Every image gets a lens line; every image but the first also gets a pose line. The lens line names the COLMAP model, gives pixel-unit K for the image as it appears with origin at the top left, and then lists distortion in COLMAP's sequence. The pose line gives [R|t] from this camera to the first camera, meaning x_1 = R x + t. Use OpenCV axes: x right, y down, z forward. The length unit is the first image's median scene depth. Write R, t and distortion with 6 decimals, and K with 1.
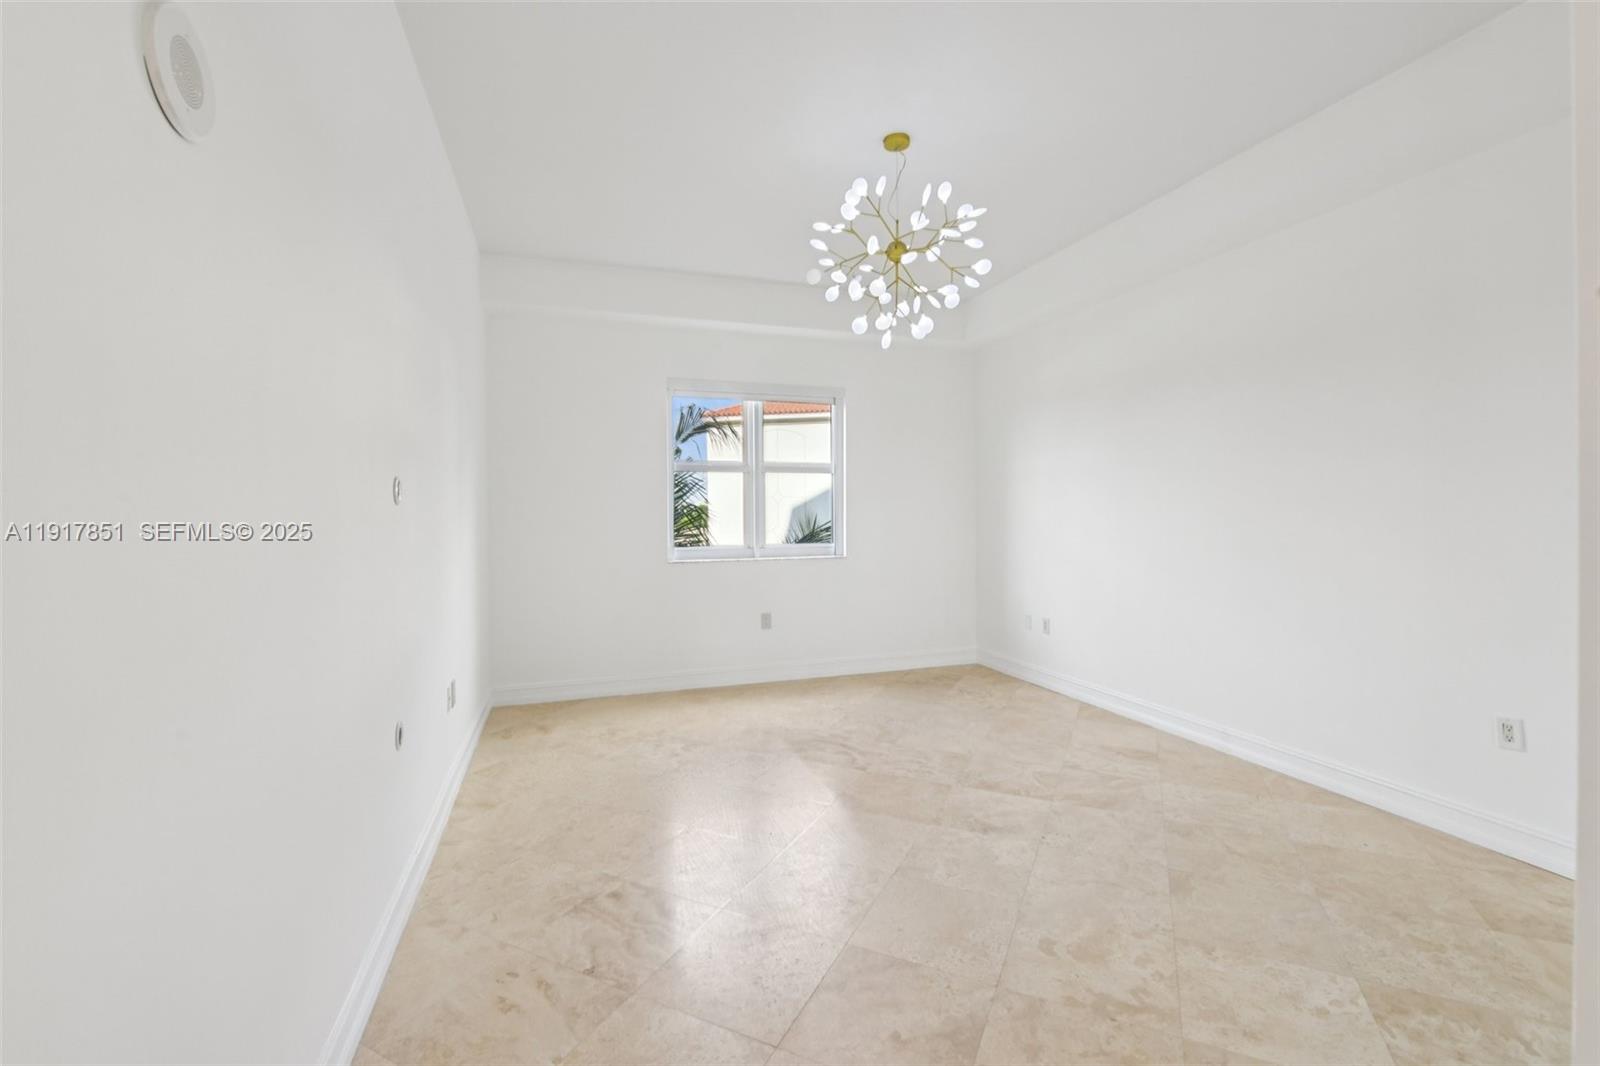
lens RADIAL K [[692.3, 0, 797.0], [0, 692.3, 528.7], [0, 0, 1]] dist [-0.007419, -0.001561]
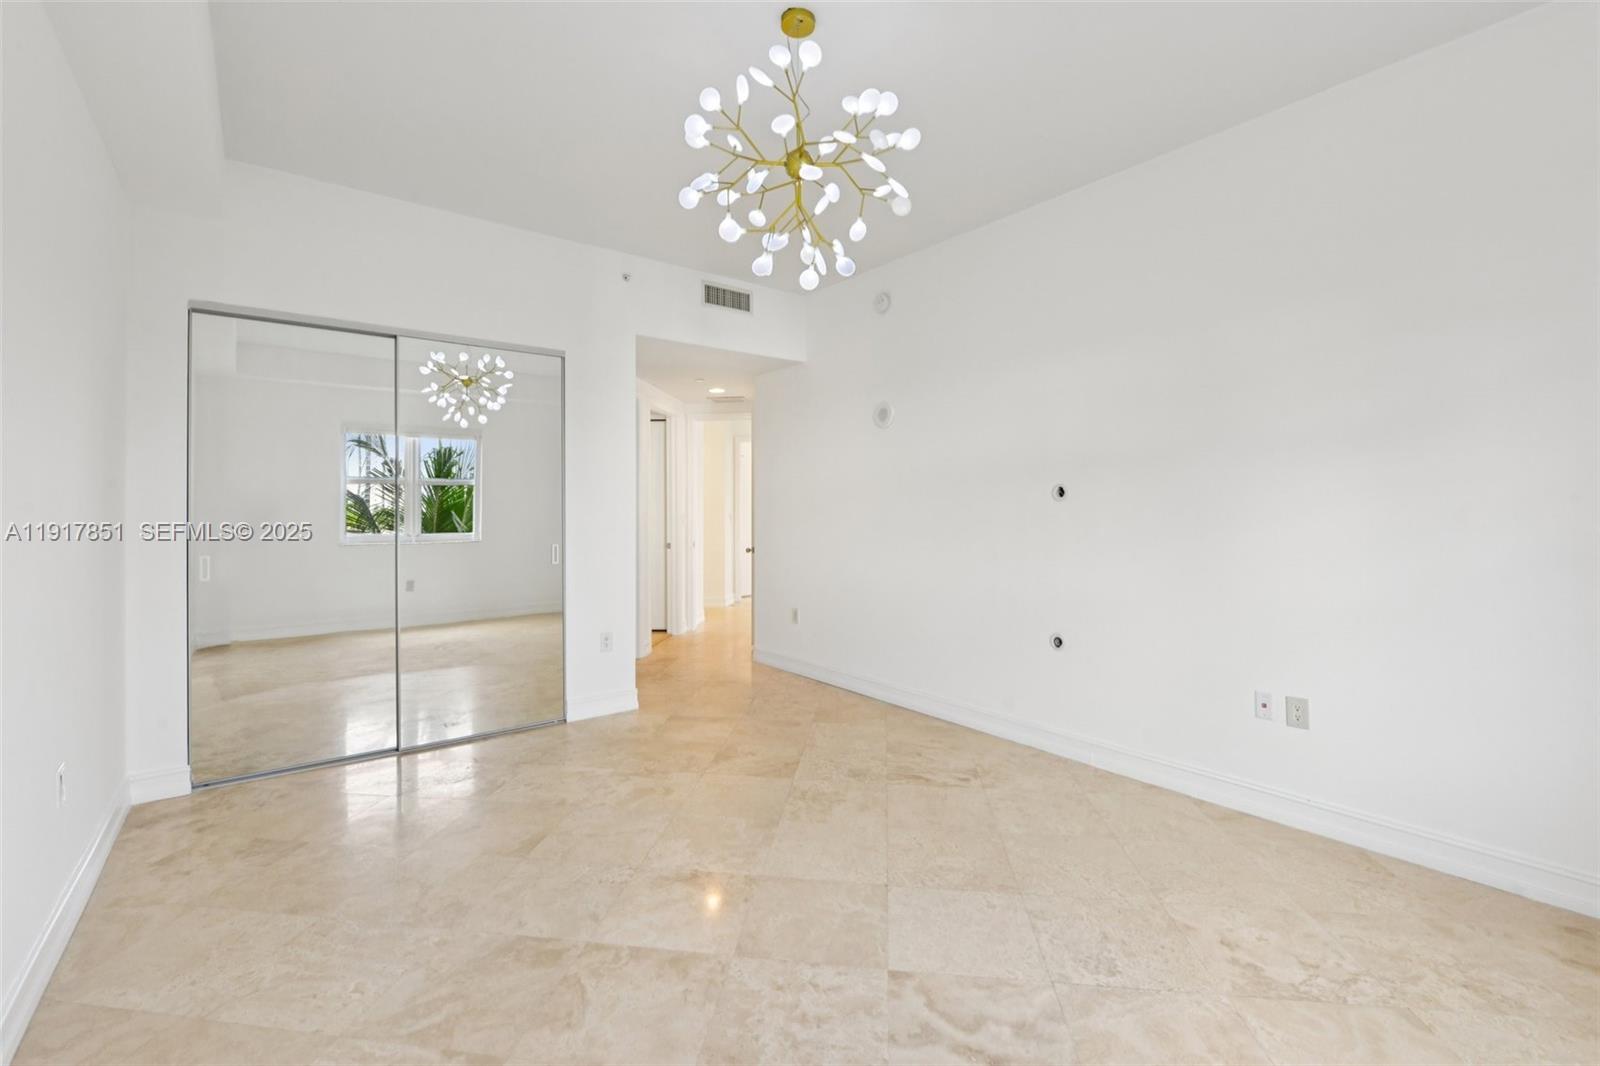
lens RADIAL K [[692.3, 0, 806.1], [0, 692.3, 503.3], [0, 0, 1]] dist [-0.007419, -0.001561]
pose [[-0.940925, 0.006530, -0.338553, 0.433626], [0.001755, 0.999895, 0.014410, -0.043863], [0.338611, 0.012965, -0.940837, 1.866767]]
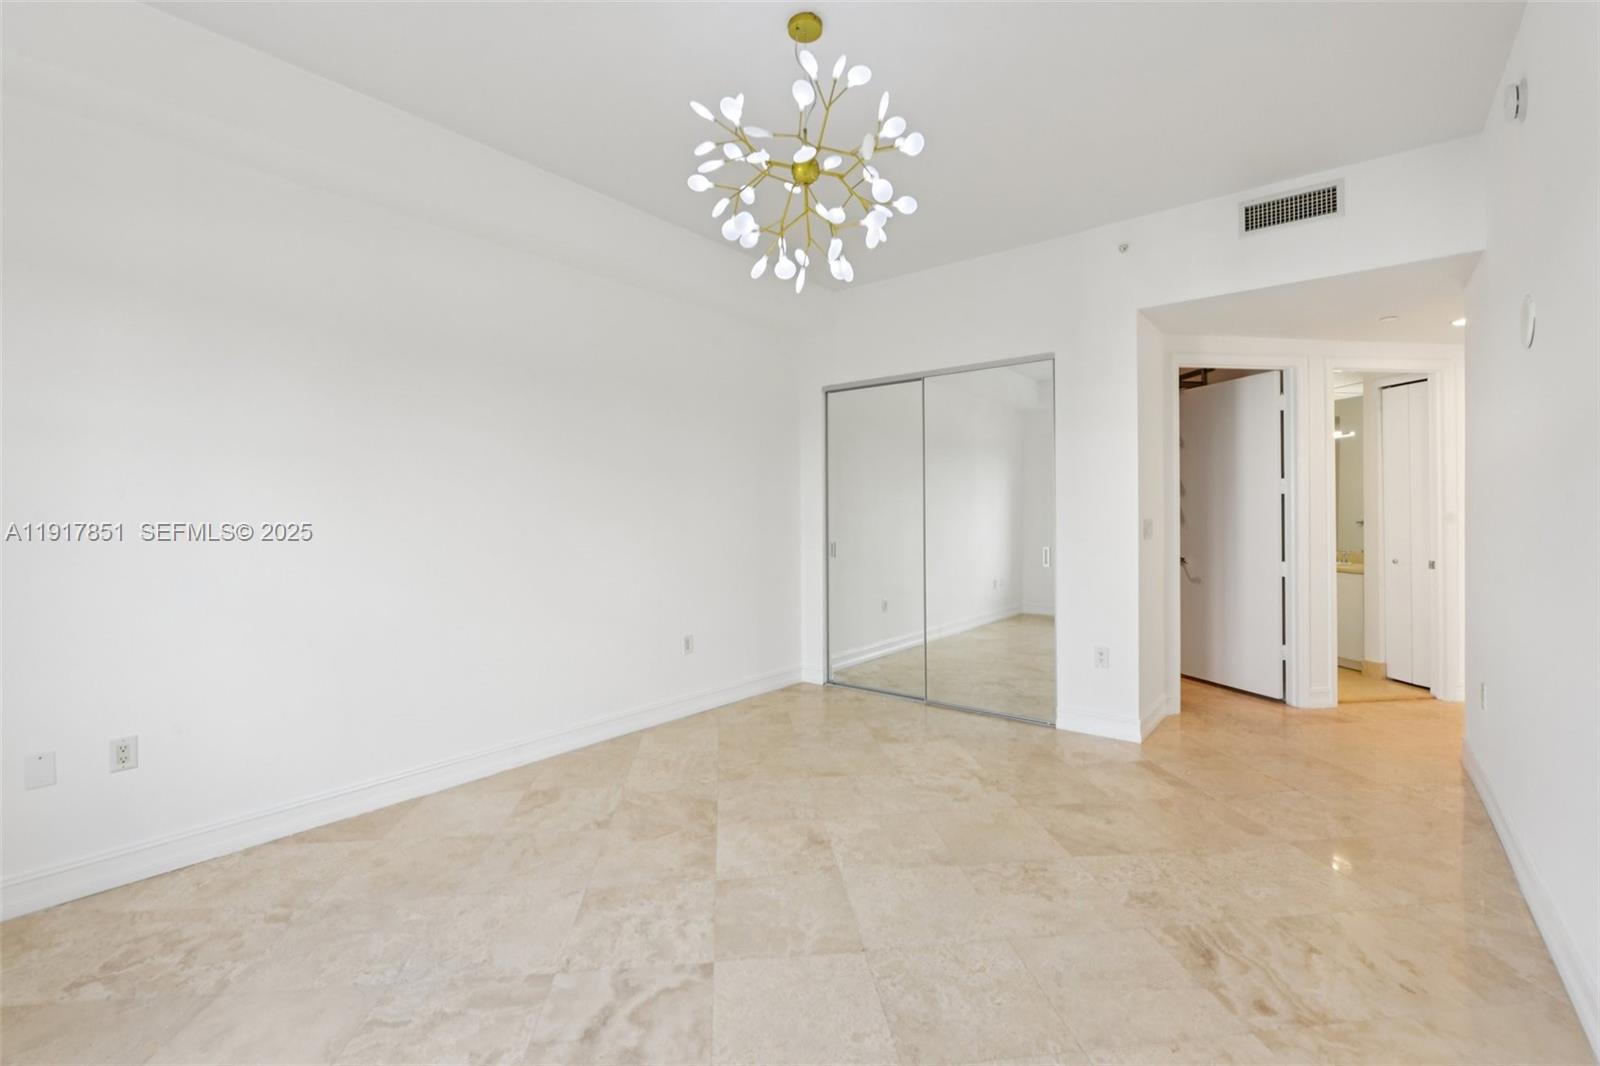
lens RADIAL K [[692.3, 0, 796.8], [0, 692.3, 523.1], [0, 0, 1]] dist [-0.007419, -0.001561]
pose [[-0.545529, 0.000053, 0.838092, -0.524218], [0.026538, 0.999500, 0.017210, -0.028853], [-0.837672, 0.031630, -0.545257, 1.550750]]
